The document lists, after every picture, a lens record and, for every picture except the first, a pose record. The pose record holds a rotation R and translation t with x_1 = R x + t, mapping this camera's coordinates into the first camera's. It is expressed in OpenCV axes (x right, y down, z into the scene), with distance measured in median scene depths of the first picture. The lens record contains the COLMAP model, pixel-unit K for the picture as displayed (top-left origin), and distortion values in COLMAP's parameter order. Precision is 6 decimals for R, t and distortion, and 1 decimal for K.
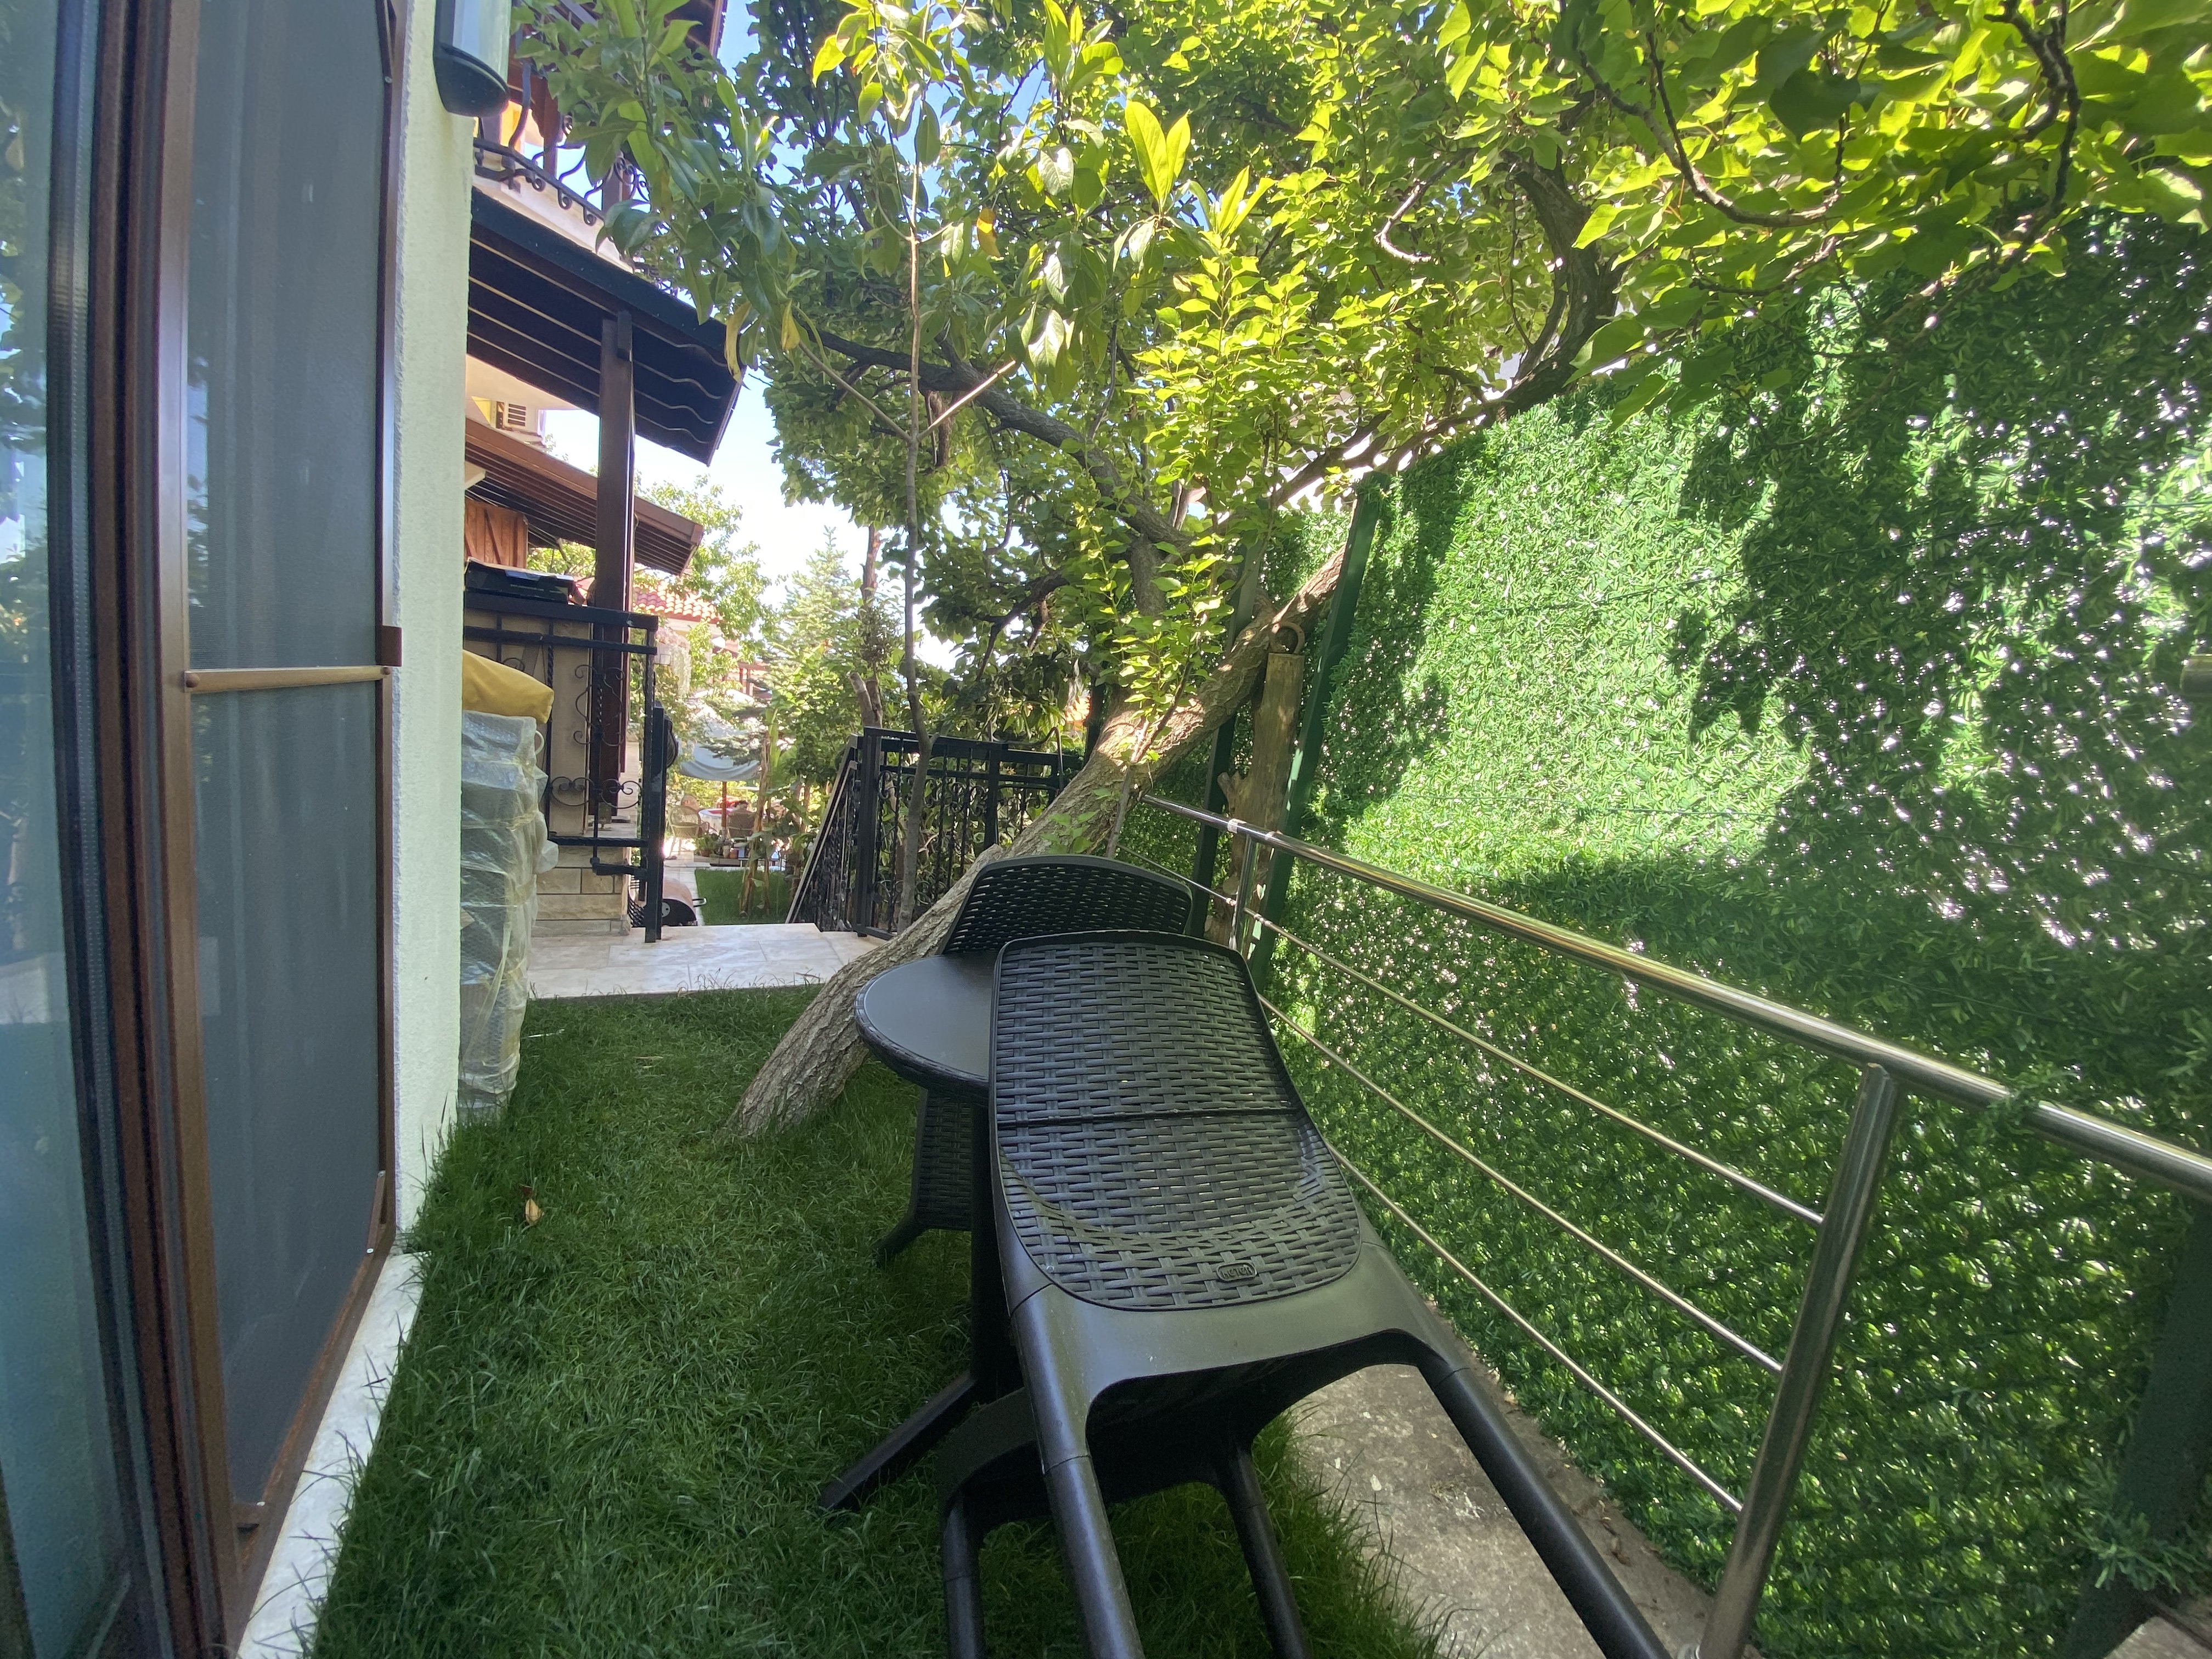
lens RADIAL K [[905.6, 0, 1110.7], [0, 905.6, 831.3], [0, 0, 1]] dist [0.048335, -0.000190]
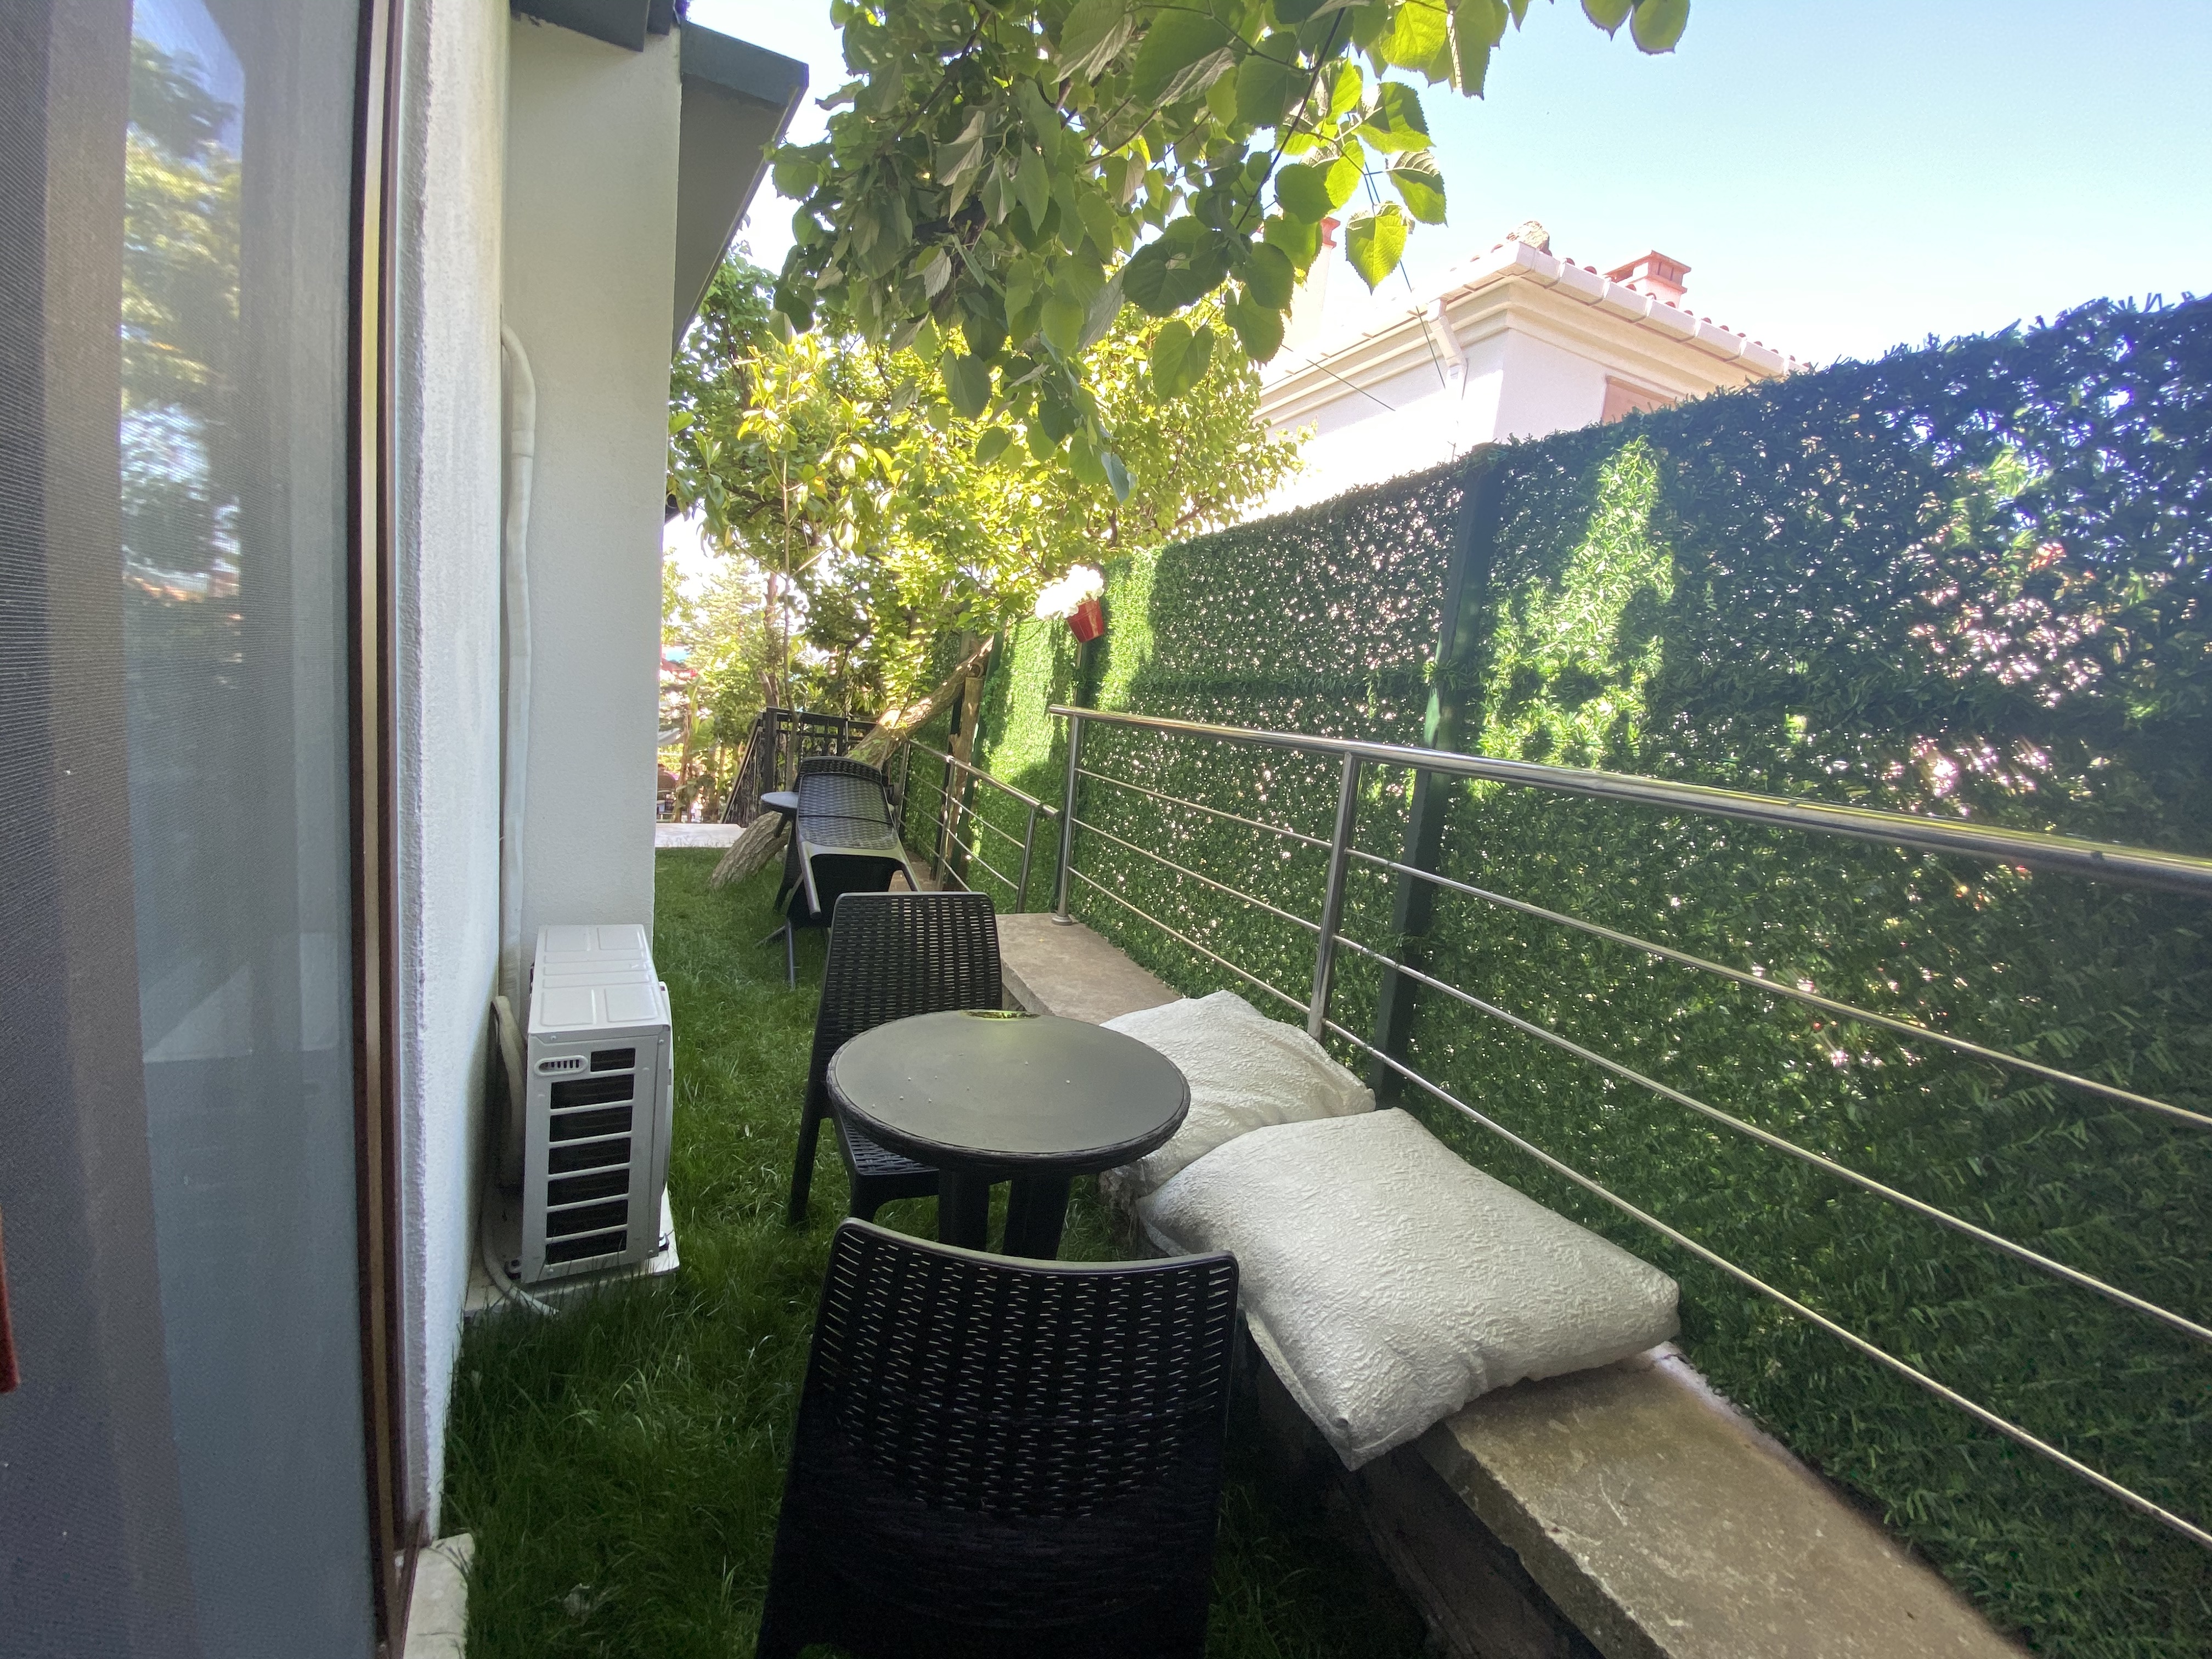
lens RADIAL K [[905.6, 0, 1110.7], [0, 905.6, 831.3], [0, 0, 1]] dist [0.048335, -0.000190]
pose [[0.996159, 0.000555, 0.087557, 0.186218], [-0.003172, 0.999553, 0.029745, 0.054915], [-0.087501, -0.029908, 0.995715, -0.642429]]
